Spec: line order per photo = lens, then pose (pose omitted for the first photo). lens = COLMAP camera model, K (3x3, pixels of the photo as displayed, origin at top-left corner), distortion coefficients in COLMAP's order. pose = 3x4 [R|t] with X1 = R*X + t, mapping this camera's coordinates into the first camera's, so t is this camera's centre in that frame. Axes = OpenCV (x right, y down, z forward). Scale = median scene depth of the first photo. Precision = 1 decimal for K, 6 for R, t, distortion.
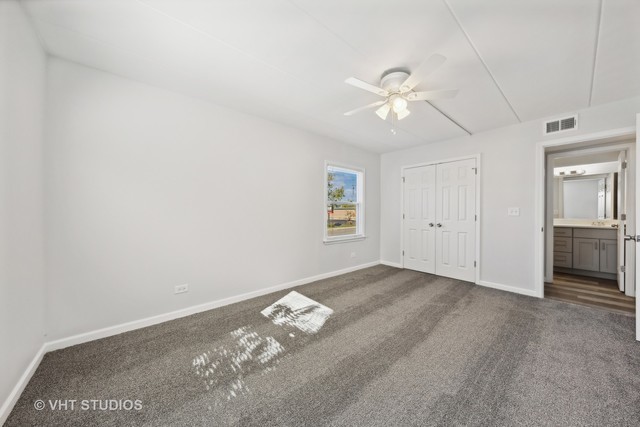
lens RADIAL K [[217.2, 0, 317.3], [0, 217.2, 211.9], [0, 0, 1]] dist [0.000041, -0.000005]
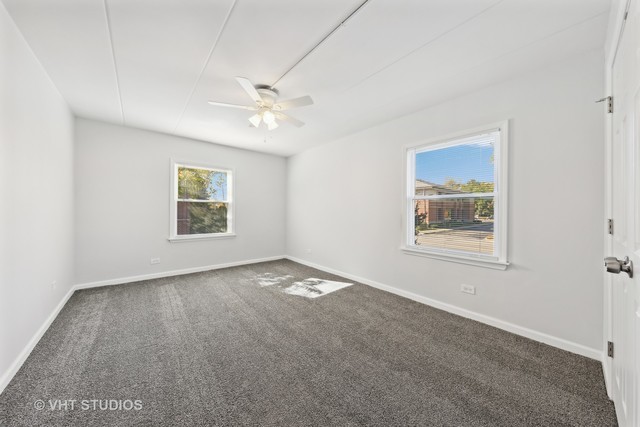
lens RADIAL K [[217.2, 0, 317.3], [0, 217.2, 211.9], [0, 0, 1]] dist [0.000041, -0.000005]
pose [[-0.003100, 0.002104, -0.999993, 1.199935], [-0.004588, 0.999987, 0.002118, 0.003665], [0.999985, 0.004595, -0.003090, 1.022615]]
